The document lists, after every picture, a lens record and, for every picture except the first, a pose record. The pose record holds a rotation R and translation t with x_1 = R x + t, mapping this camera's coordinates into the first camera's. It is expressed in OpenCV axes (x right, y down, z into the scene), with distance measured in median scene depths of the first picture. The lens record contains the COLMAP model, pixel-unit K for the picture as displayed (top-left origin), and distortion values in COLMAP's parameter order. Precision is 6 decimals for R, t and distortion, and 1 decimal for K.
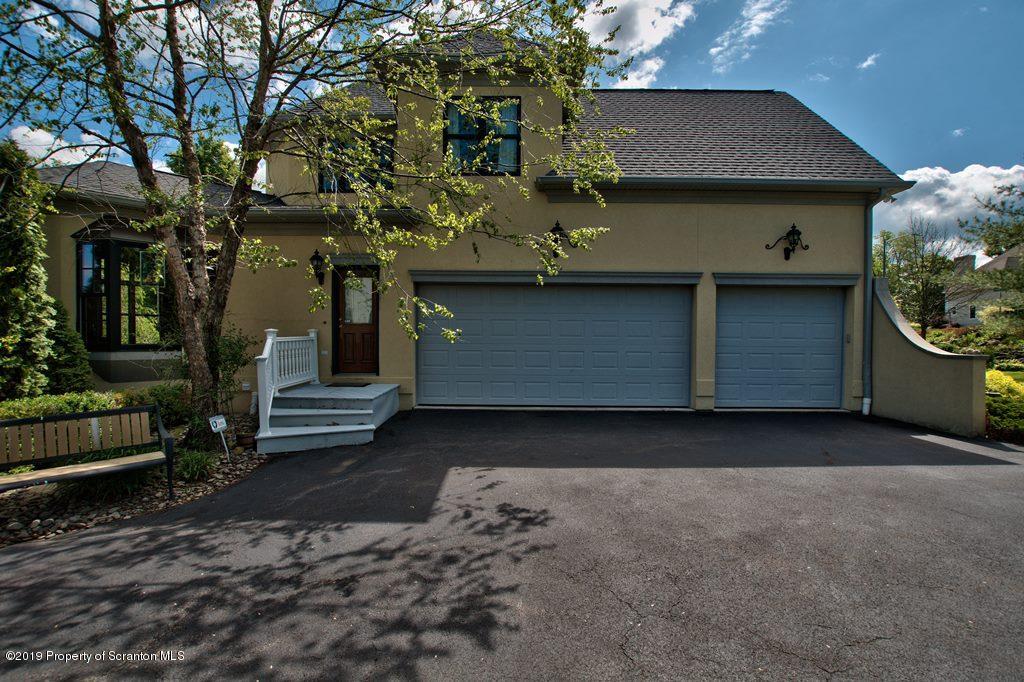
lens RADIAL K [[447.4, 0, 506.6], [0, 447.4, 347.9], [0, 0, 1]] dist [-0.034271, 0.005902]
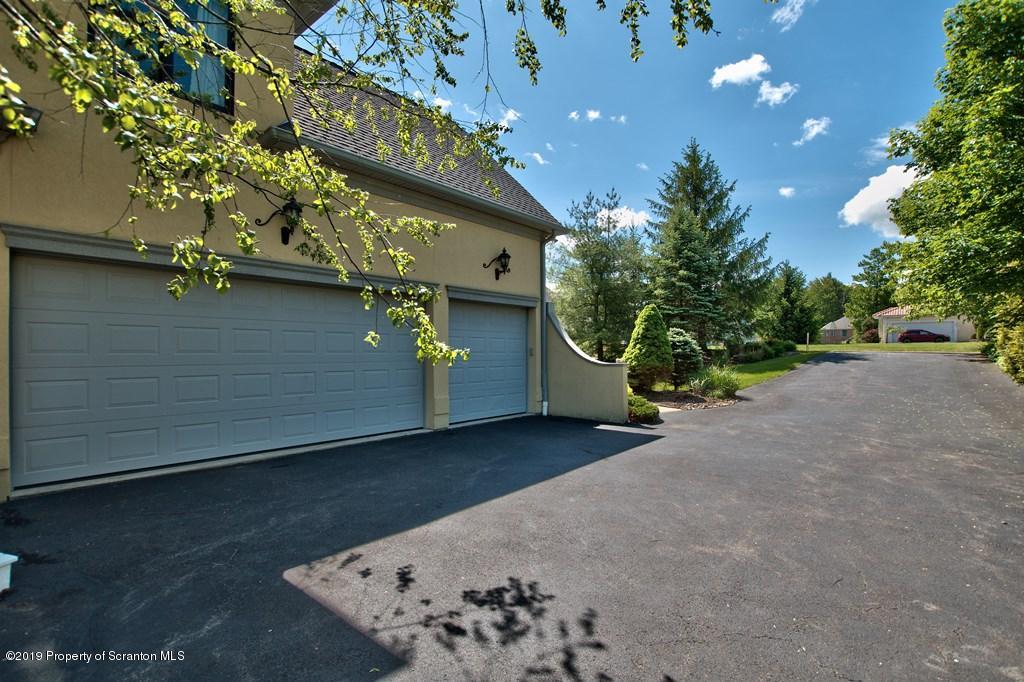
lens RADIAL K [[493.7, 0, 512.0], [0, 493.7, 341.0], [0, 0, 1]] dist [-0.054076, 0.000202]
pose [[0.605228, 0.011770, 0.795965, -0.313206], [0.023834, 0.999175, -0.032897, -0.009444], [-0.795695, 0.038881, 0.604448, 0.255932]]
